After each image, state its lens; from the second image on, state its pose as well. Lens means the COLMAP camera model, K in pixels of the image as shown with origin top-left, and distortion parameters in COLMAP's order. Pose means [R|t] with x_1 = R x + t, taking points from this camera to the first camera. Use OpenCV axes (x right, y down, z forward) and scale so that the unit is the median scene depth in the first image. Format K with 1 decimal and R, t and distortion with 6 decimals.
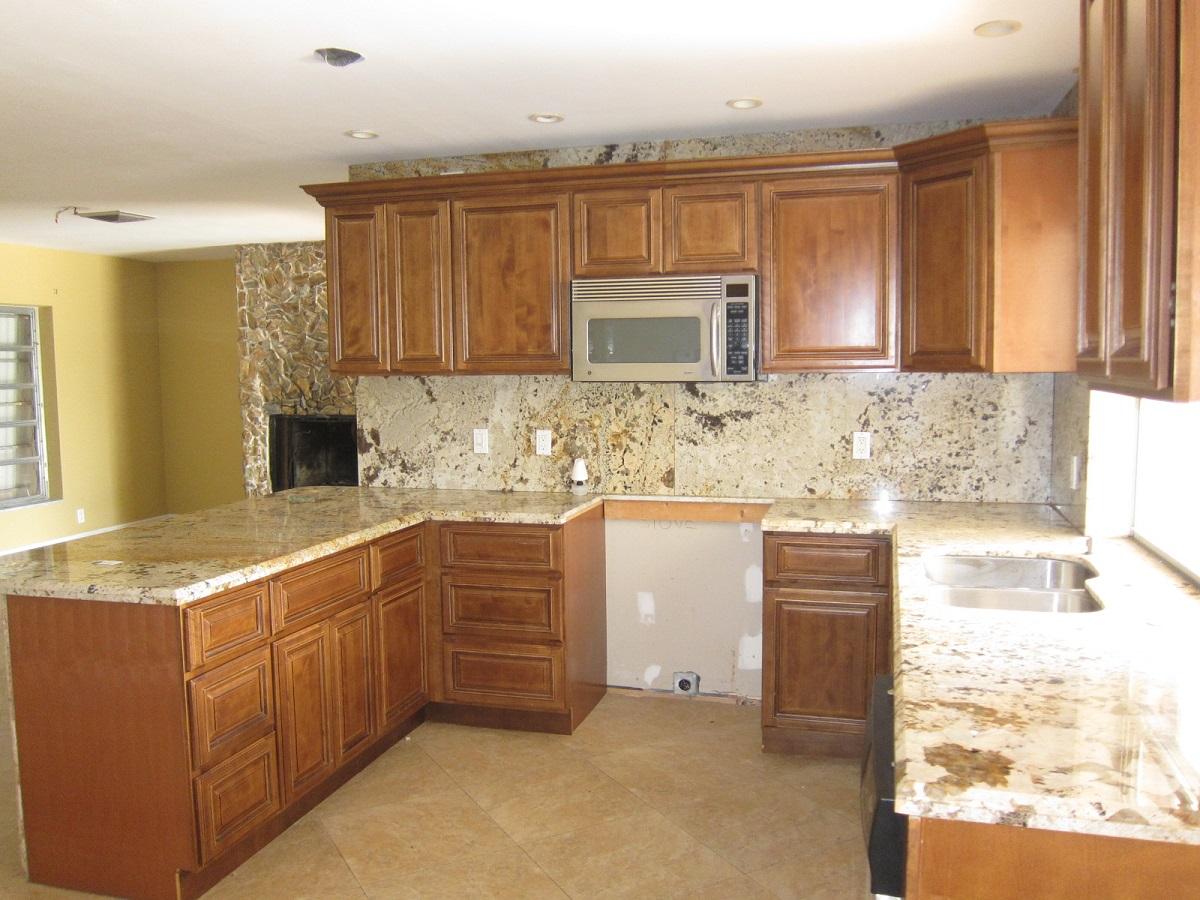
lens RADIAL K [[995.3, 0, 600.0], [0, 995.3, 450.0], [0, 0, 1]] dist [-0.056916, 0.003668]
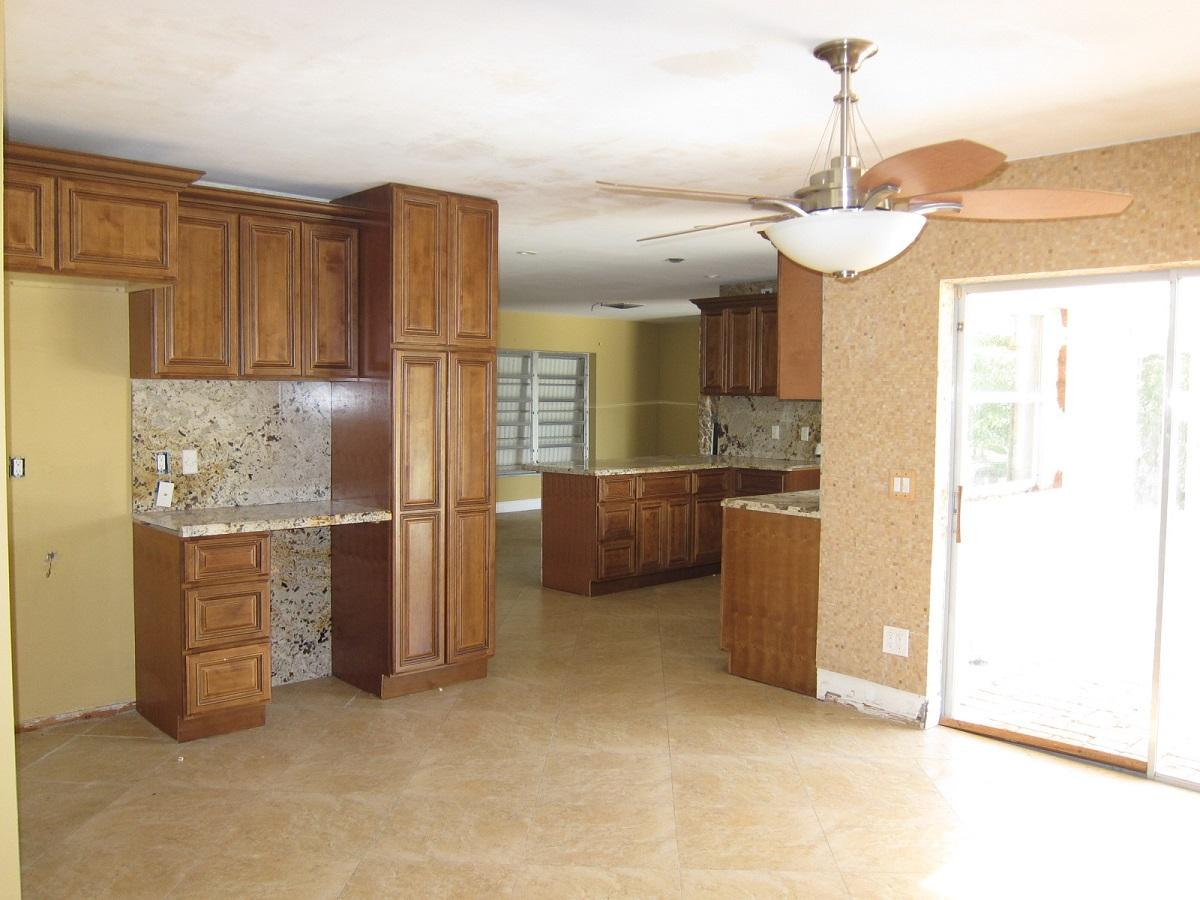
lens RADIAL K [[995.3, 0, 600.0], [0, 995.3, 450.0], [0, 0, 1]] dist [-0.056916, 0.003668]
pose [[0.855426, 0.046803, -0.515805, 0.330498], [-0.063328, 0.997888, -0.014477, 0.042391], [0.514038, 0.045049, 0.856584, -0.446345]]
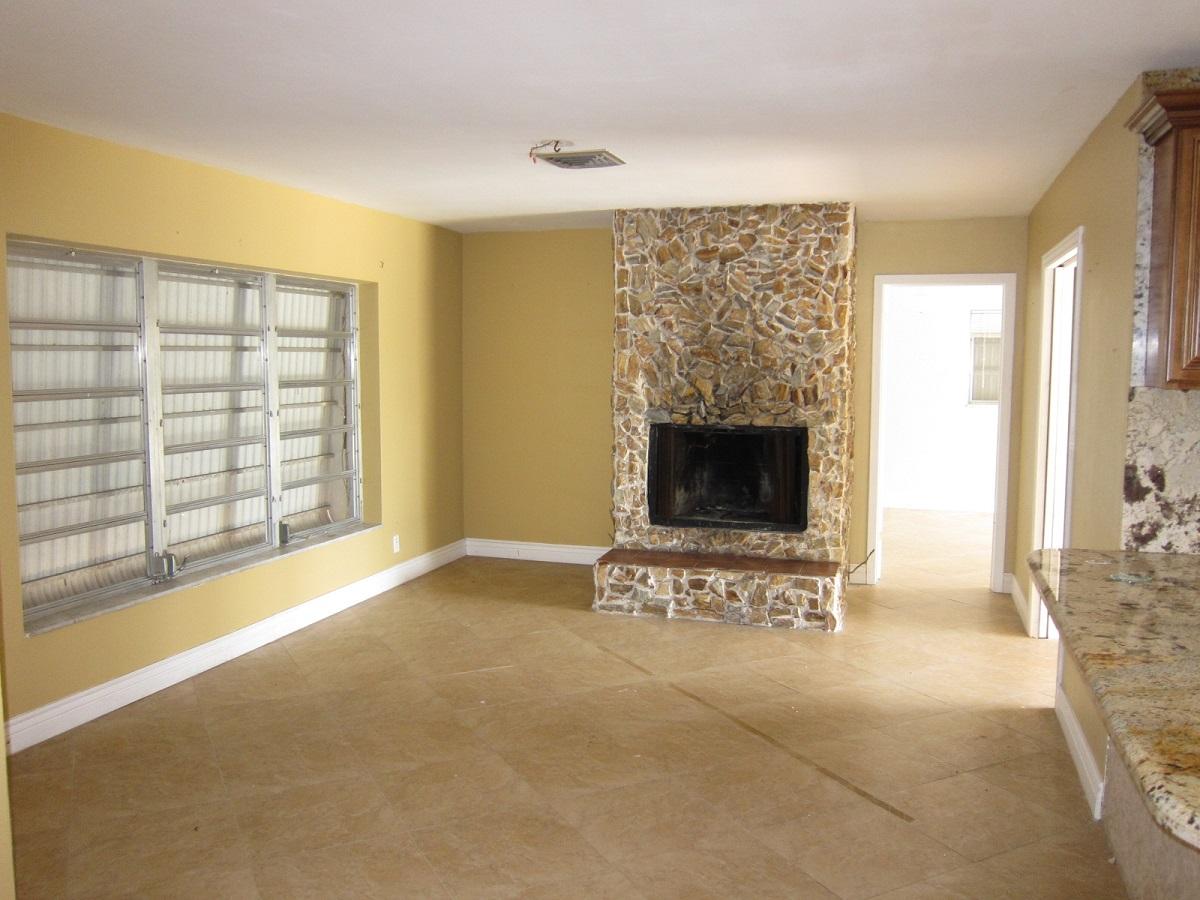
lens RADIAL K [[995.3, 0, 600.0], [0, 995.3, 450.0], [0, 0, 1]] dist [-0.056916, 0.003668]
pose [[0.999299, 0.017053, -0.033342, -0.356001], [-0.016895, 0.999845, 0.005030, -0.017956], [0.033422, -0.004463, 0.999431, 0.199587]]
